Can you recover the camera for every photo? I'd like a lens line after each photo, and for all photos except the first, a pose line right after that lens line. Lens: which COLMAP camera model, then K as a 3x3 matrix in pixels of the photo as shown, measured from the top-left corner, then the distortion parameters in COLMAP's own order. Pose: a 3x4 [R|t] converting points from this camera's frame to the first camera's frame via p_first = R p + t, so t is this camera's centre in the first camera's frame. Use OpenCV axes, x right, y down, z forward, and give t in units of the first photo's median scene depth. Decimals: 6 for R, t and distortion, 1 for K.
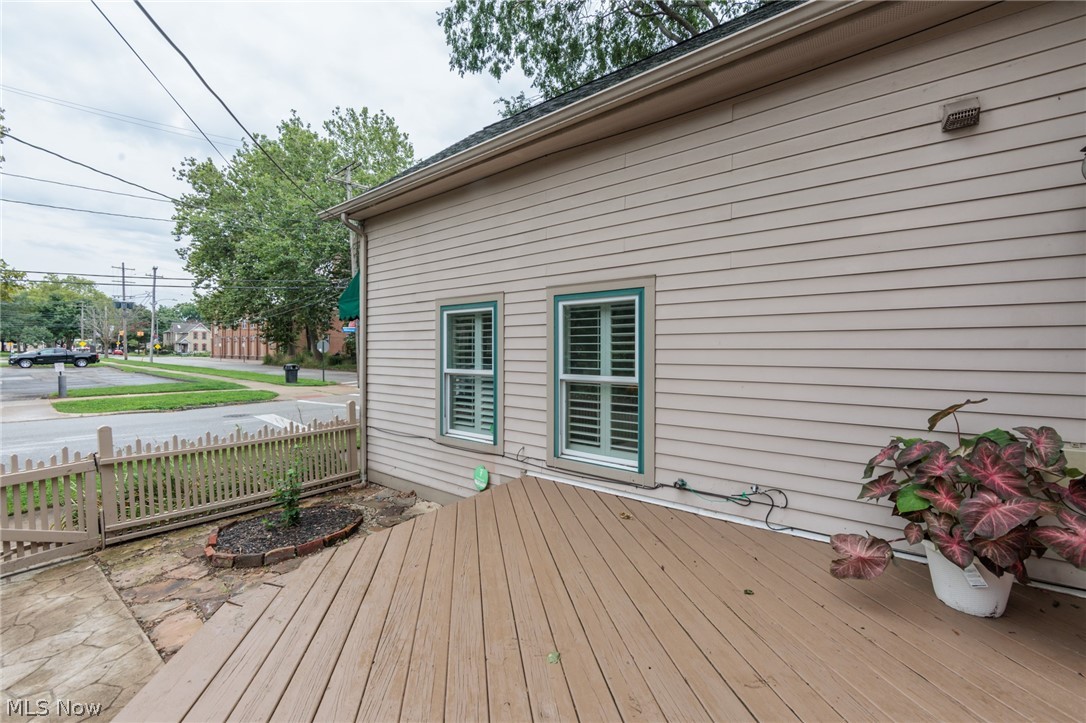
lens RADIAL K [[436.8, 0, 543.6], [0, 436.8, 396.0], [0, 0, 1]] dist [0.000150, -0.000013]
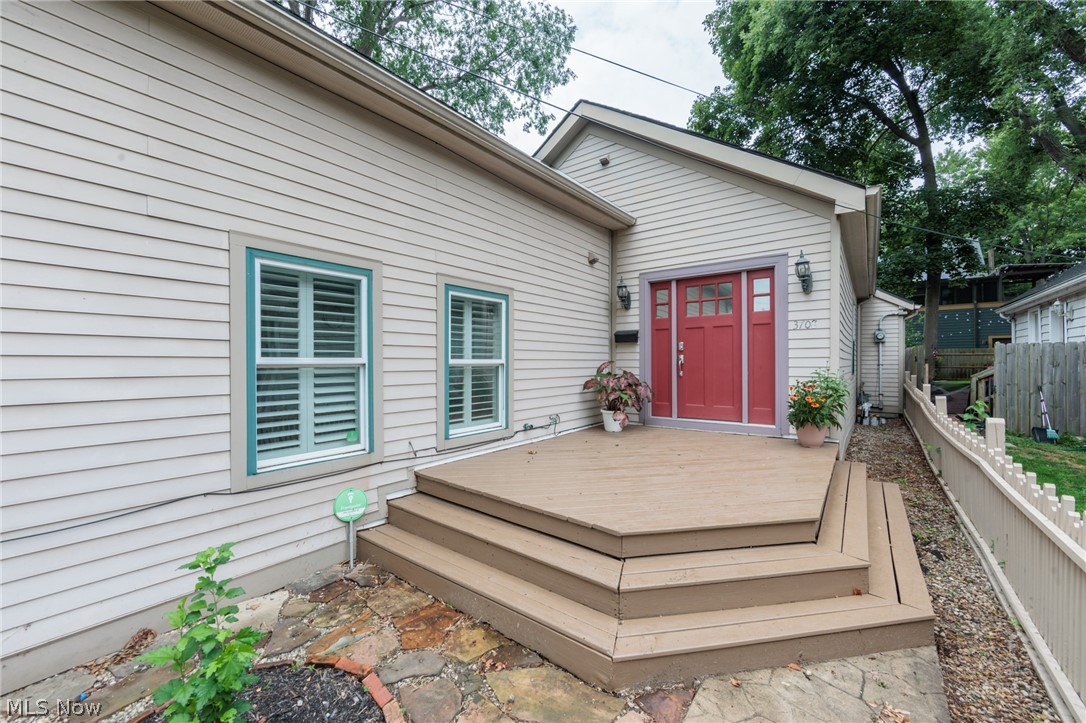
lens RADIAL K [[425.3, 0, 546.2], [0, 425.3, 361.8], [0, 0, 1]] dist [-0.000675, 0.000003]
pose [[-0.013559, -0.050419, 0.998636, -0.958954], [0.040775, 0.997869, 0.050934, -0.085232], [-0.999076, 0.041410, -0.011474, 0.754945]]
